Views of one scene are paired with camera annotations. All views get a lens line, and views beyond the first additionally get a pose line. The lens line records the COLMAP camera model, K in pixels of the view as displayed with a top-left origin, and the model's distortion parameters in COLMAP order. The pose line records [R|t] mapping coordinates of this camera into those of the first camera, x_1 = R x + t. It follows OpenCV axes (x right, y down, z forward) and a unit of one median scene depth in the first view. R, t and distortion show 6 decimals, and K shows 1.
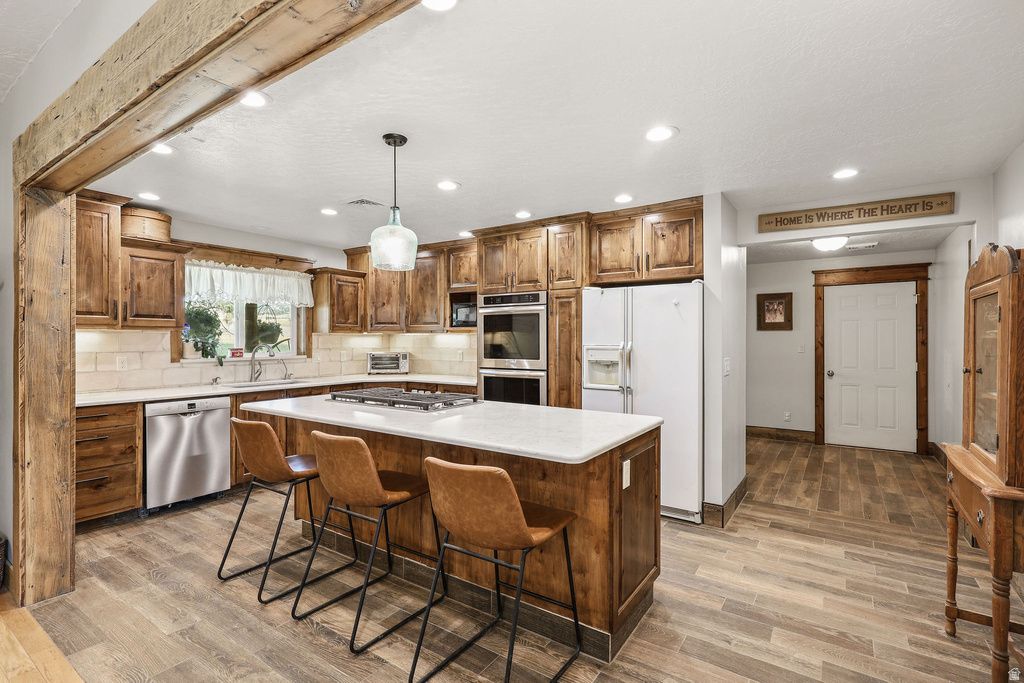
lens RADIAL K [[482.9, 0, 504.6], [0, 482.9, 341.1], [0, 0, 1]] dist [0.003088, -0.000153]
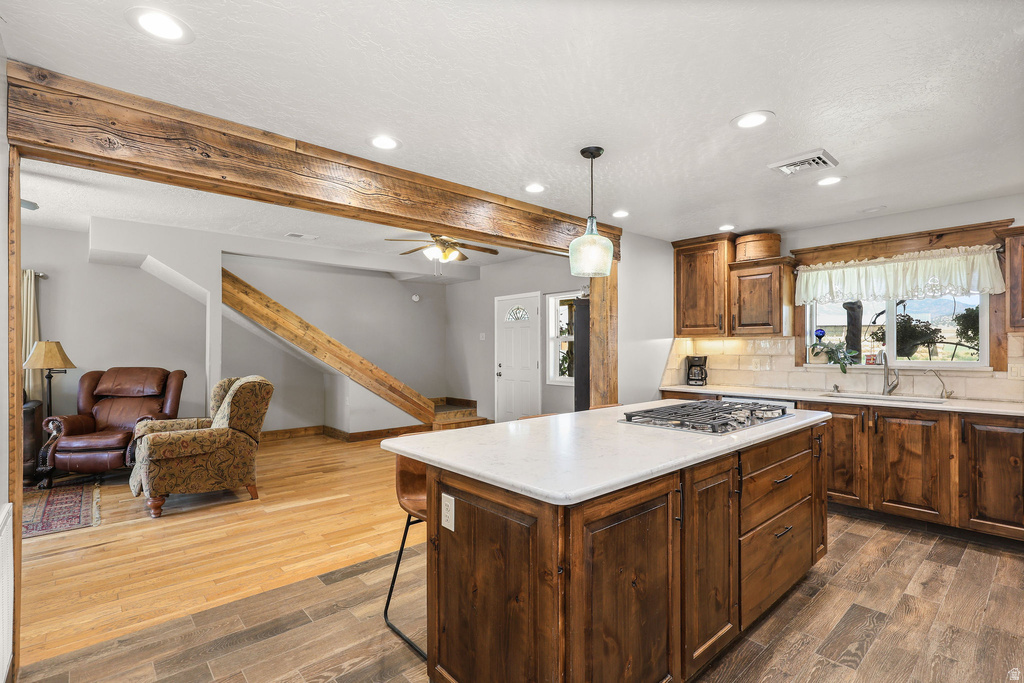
lens RADIAL K [[482.9, 0, 507.9], [0, 482.9, 348.0], [0, 0, 1]] dist [0.003088, -0.000153]
pose [[-0.235301, 0.000739, -0.971922, 0.540447], [-0.000521, 0.999999, 0.000887, 0.003647], [0.971922, 0.000715, -0.235300, 0.695308]]
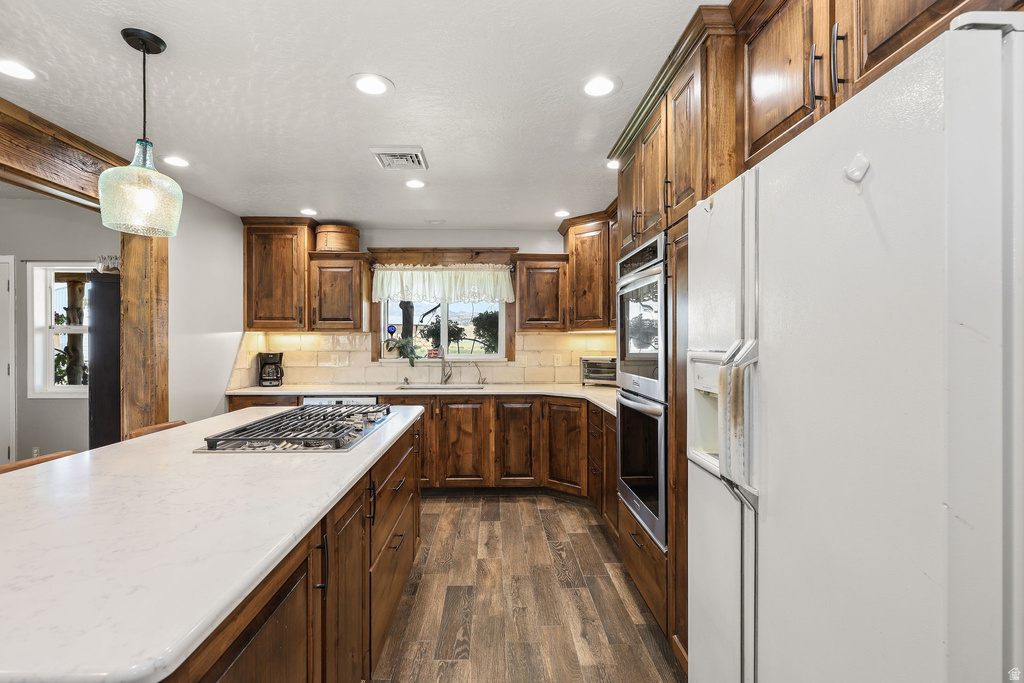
lens RADIAL K [[482.9, 0, 503.7], [0, 482.9, 343.4], [0, 0, 1]] dist [0.003088, -0.000153]
pose [[0.588897, 0.001582, -0.808207, 0.401381], [-0.001515, 0.999998, 0.000853, 0.002695], [0.808207, 0.000722, 0.588898, 0.655327]]
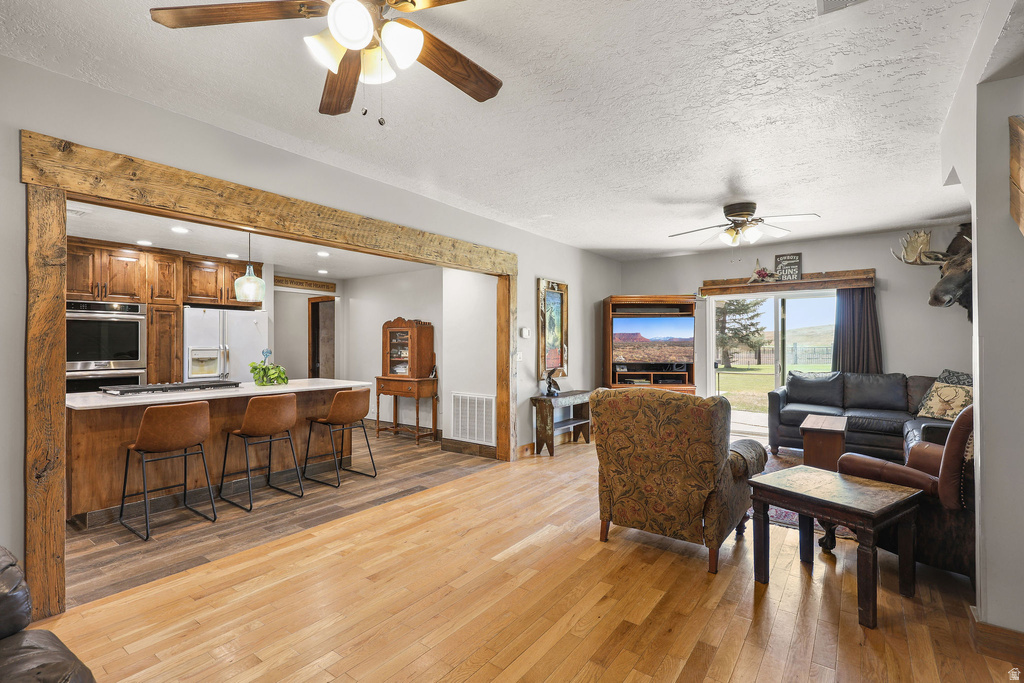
lens RADIAL K [[474.5, 0, 508.9], [0, 474.5, 342.5], [0, 0, 1]] dist [0.001029, 0.000632]
pose [[0.029837, 0.000783, 0.999554, -1.203534], [0.002843, 0.999996, -0.000868, -0.001658], [-0.999551, 0.002867, 0.029835, 0.032070]]
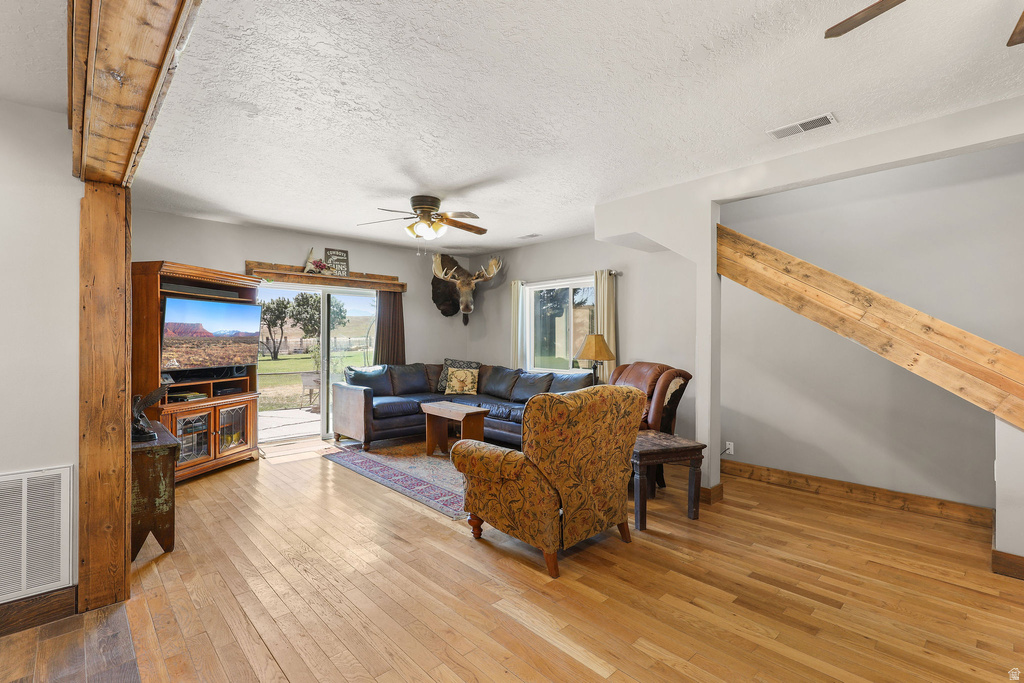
lens RADIAL K [[474.5, 0, 503.9], [0, 474.5, 337.9], [0, 0, 1]] dist [0.001029, 0.000632]
pose [[-0.977232, 0.000412, 0.212172, -0.449189], [0.000175, 0.999999, -0.001136, -0.000629], [-0.212172, -0.001073, -0.977232, 0.575216]]
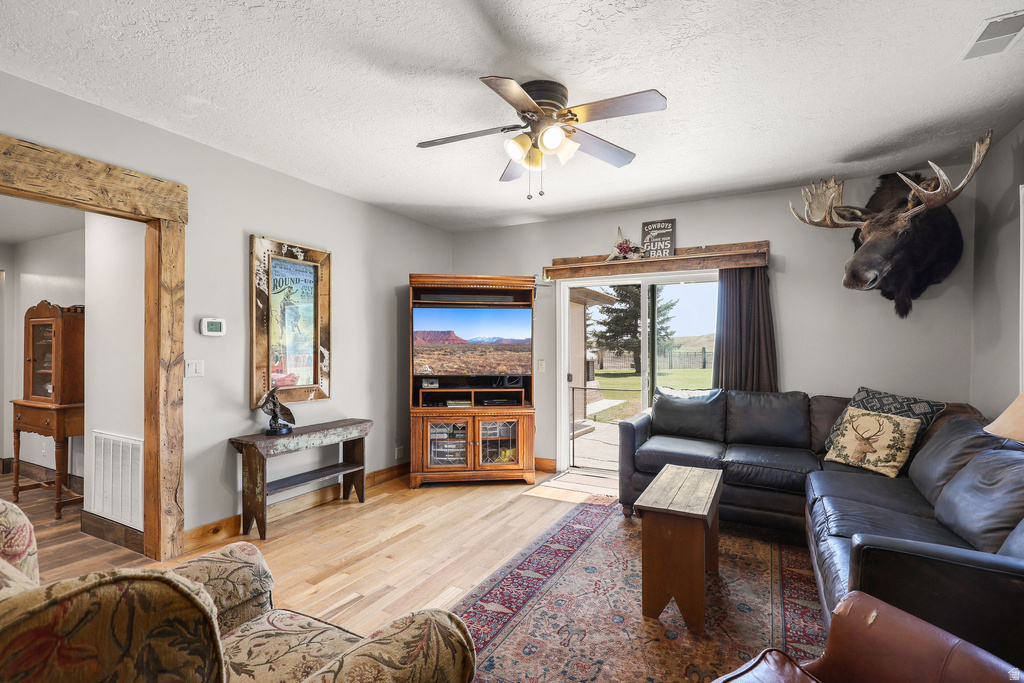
lens RADIAL K [[474.5, 0, 514.5], [0, 474.5, 348.8], [0, 0, 1]] dist [0.001029, 0.000632]
pose [[-0.123558, -0.005075, 0.992324, -0.646010], [-0.001590, 0.999987, 0.004917, 0.000766], [-0.992336, -0.000970, -0.123565, -0.389130]]
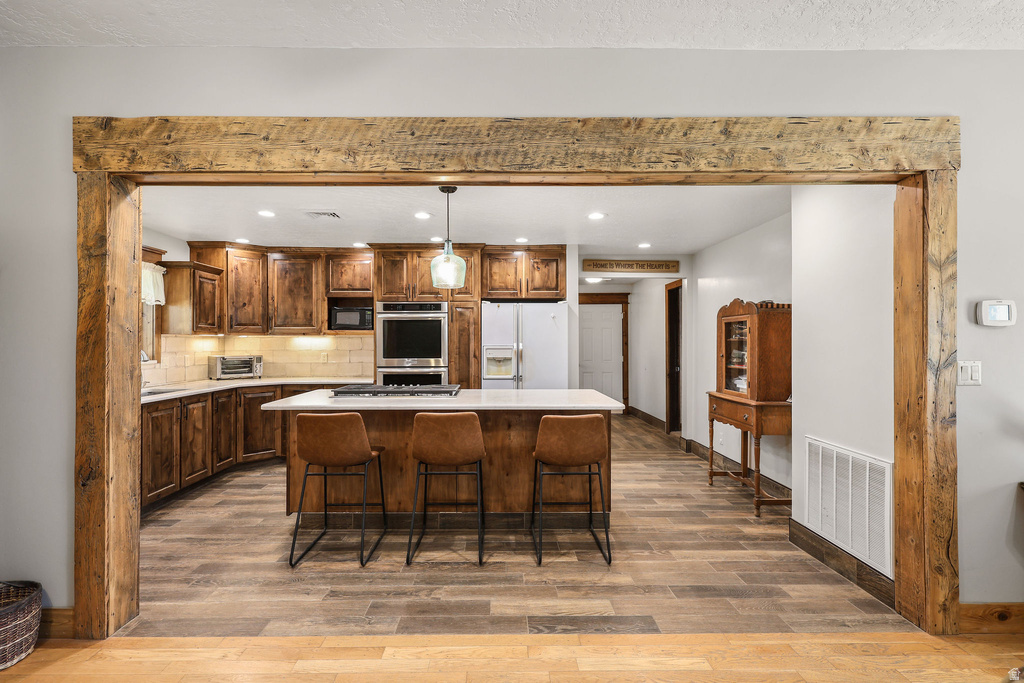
lens RADIAL K [[495.1, 0, 501.3], [0, 495.1, 340.3], [0, 0, 1]] dist [0.004063, -0.001416]
pose [[0.815233, 0.000321, 0.579133, -0.576291], [0.003501, 0.999979, -0.005483, 0.000948], [-0.579122, 0.006497, 0.815215, -0.113511]]
